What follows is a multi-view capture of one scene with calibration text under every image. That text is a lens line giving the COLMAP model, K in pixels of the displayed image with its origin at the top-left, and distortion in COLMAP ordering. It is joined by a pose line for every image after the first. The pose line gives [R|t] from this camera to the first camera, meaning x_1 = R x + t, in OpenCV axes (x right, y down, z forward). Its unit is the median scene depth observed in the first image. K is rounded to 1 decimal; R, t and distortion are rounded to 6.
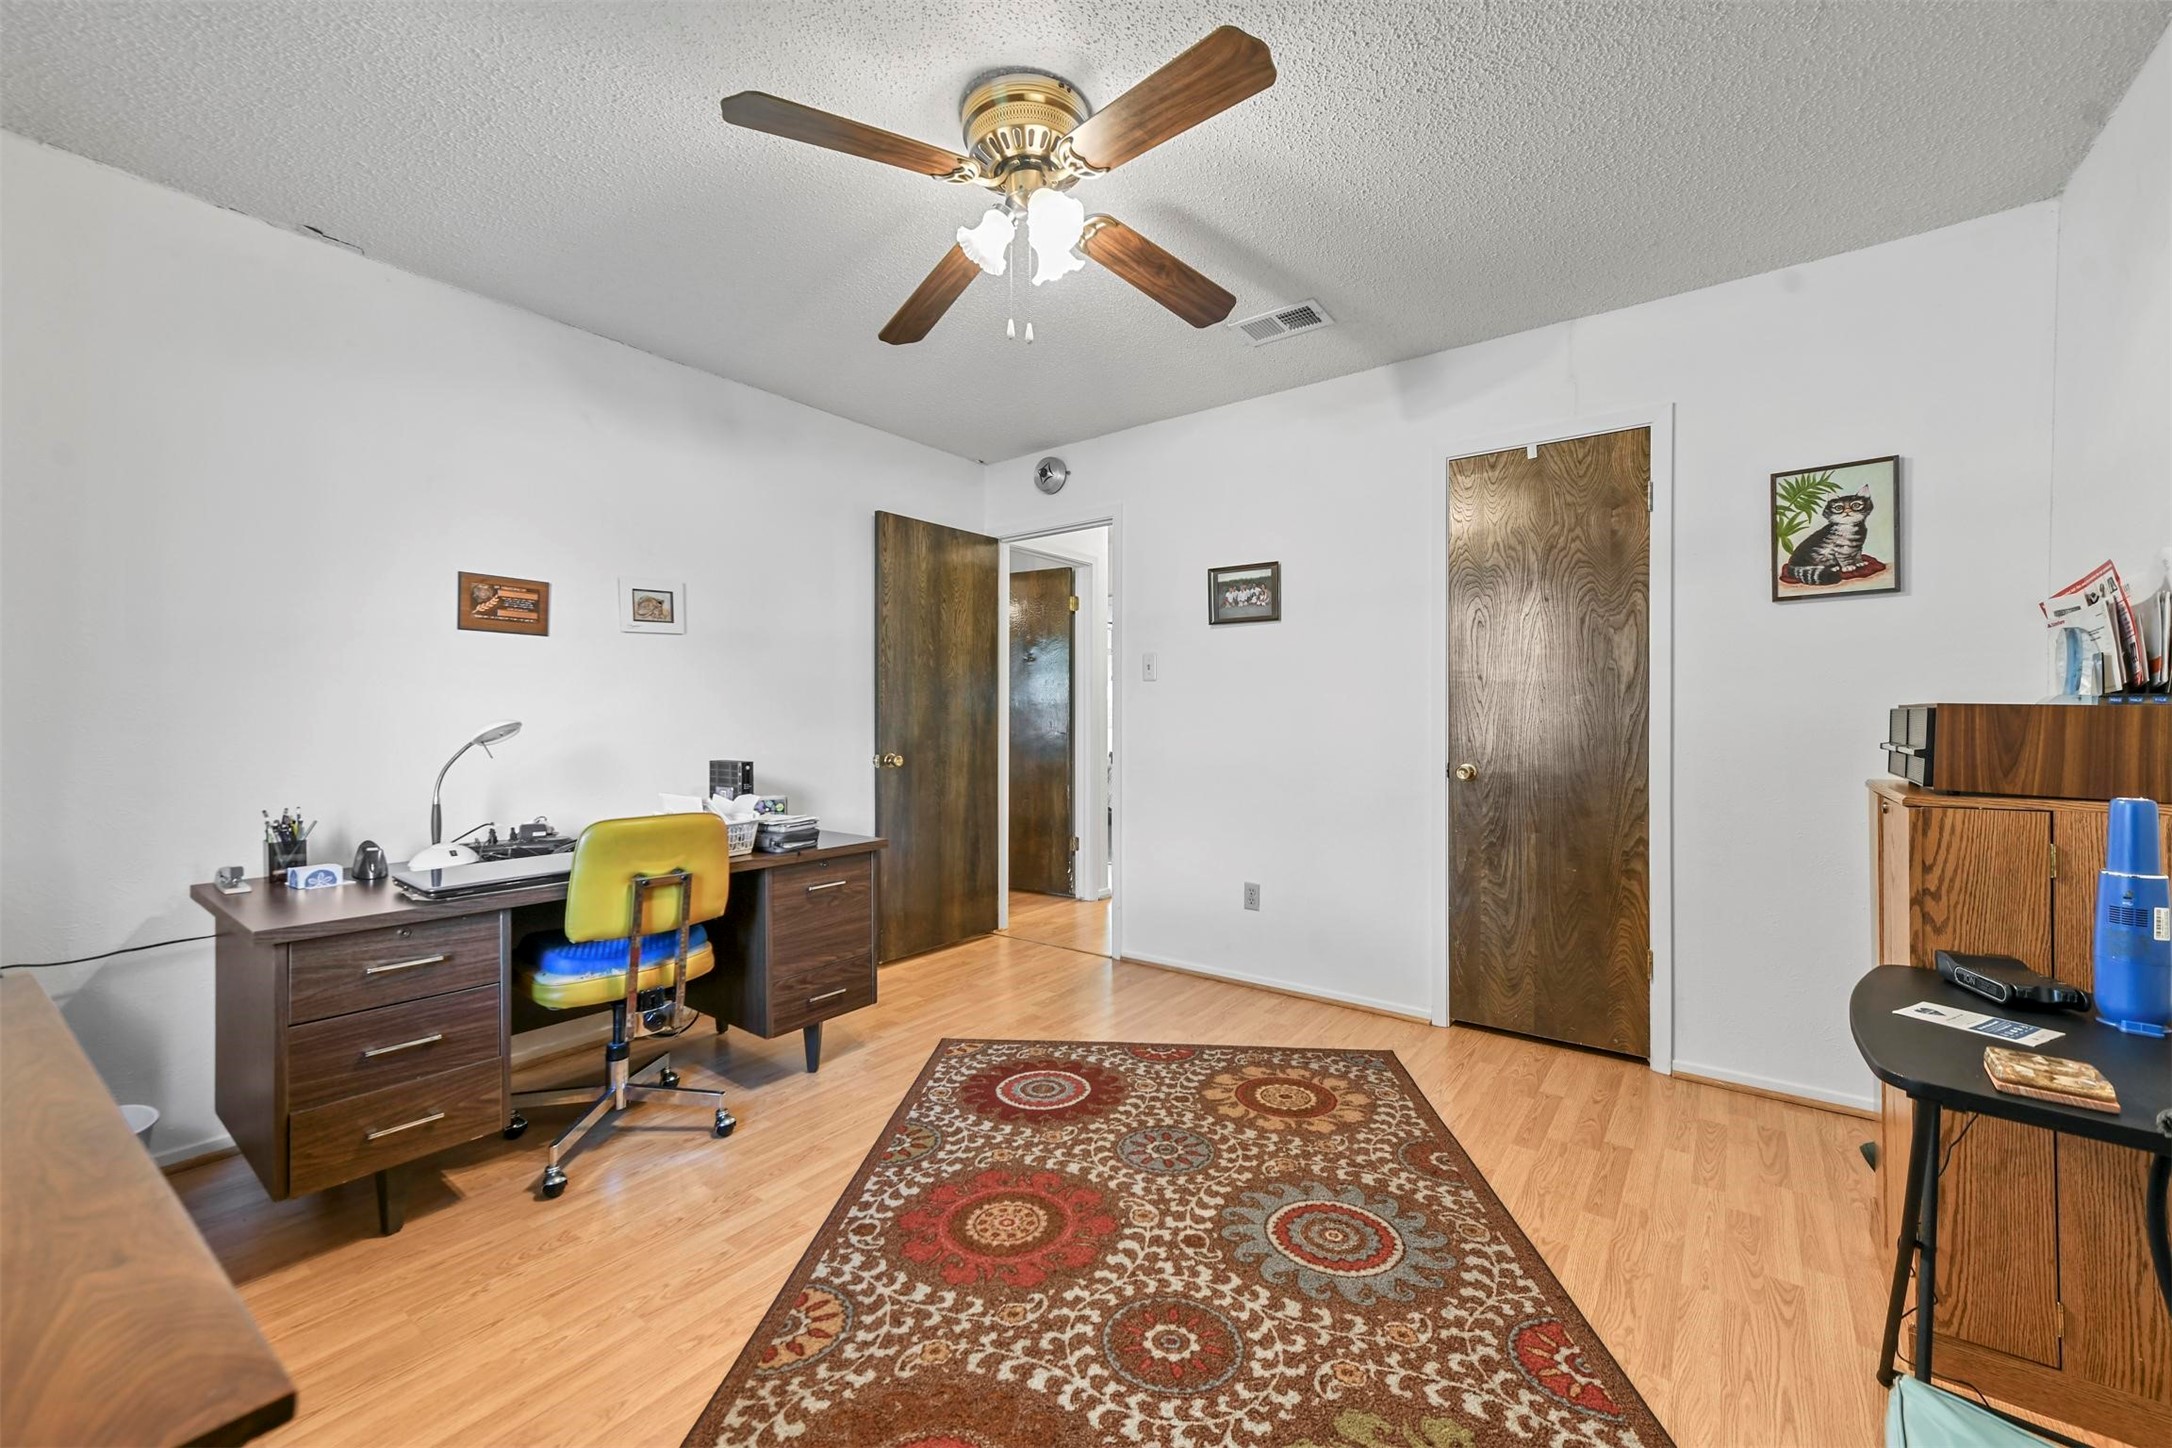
lens RADIAL K [[865.9, 0, 1096.1], [0, 865.9, 719.3], [0, 0, 1]] dist [0.023631, 0.000133]
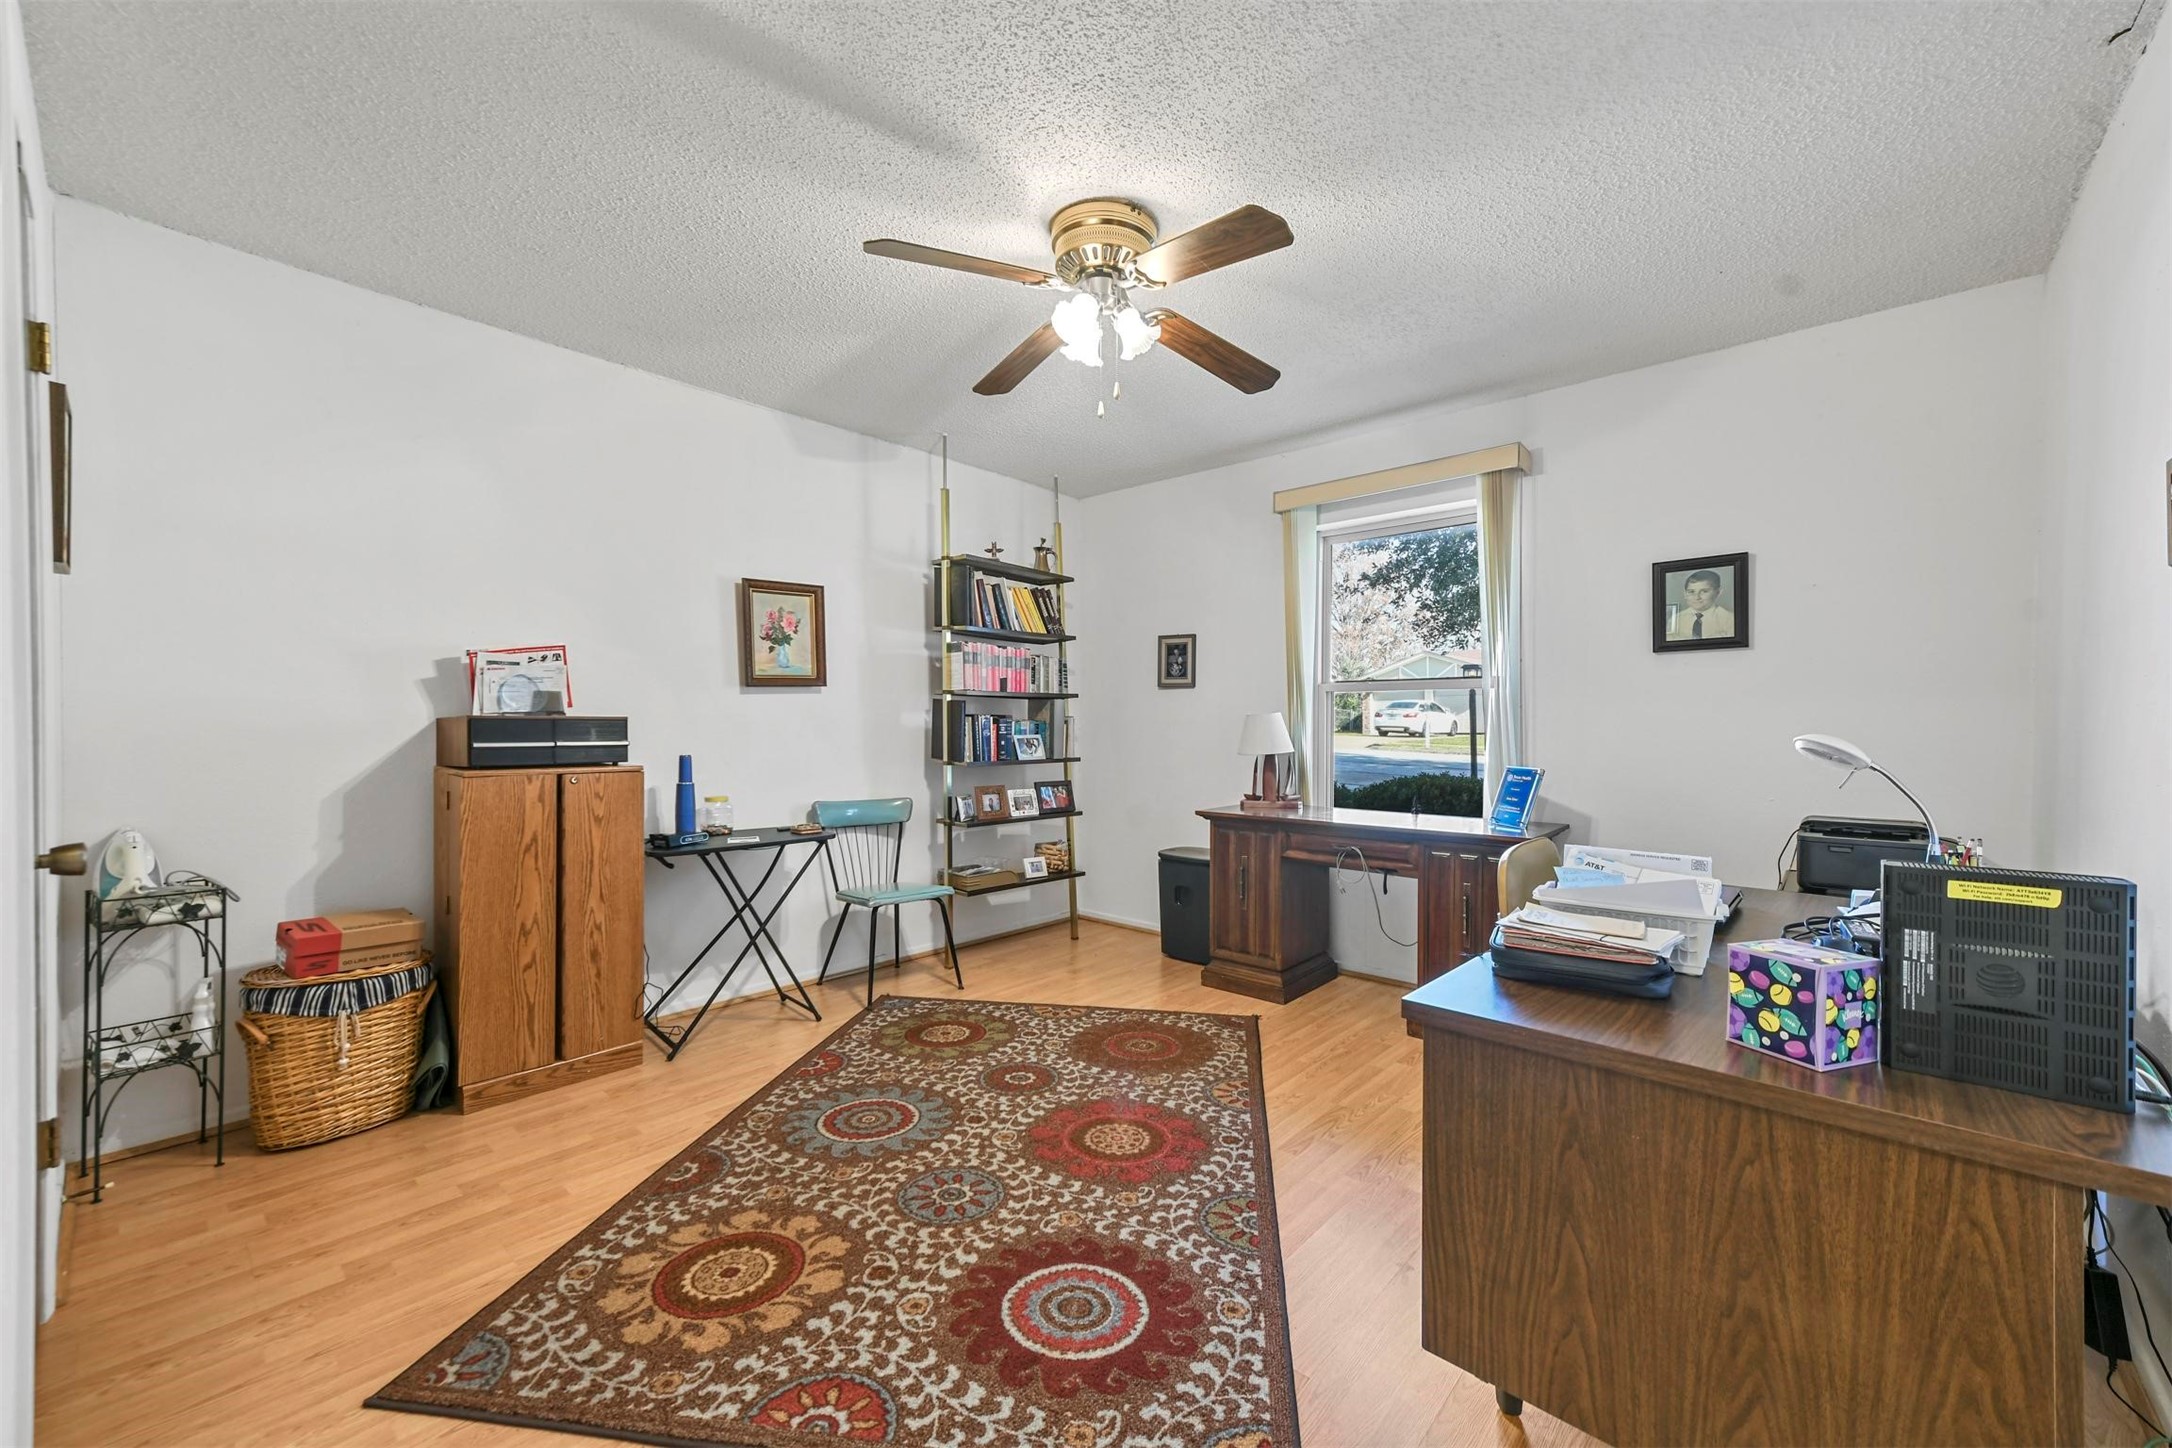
lens RADIAL K [[865.9, 0, 1096.1], [0, 865.9, 719.3], [0, 0, 1]] dist [0.023631, 0.000133]
pose [[-0.996134, -0.003068, 0.087794, -0.161400], [-0.002970, 0.999995, 0.001253, -0.012982], [-0.087797, 0.000987, -0.996138, 2.012786]]
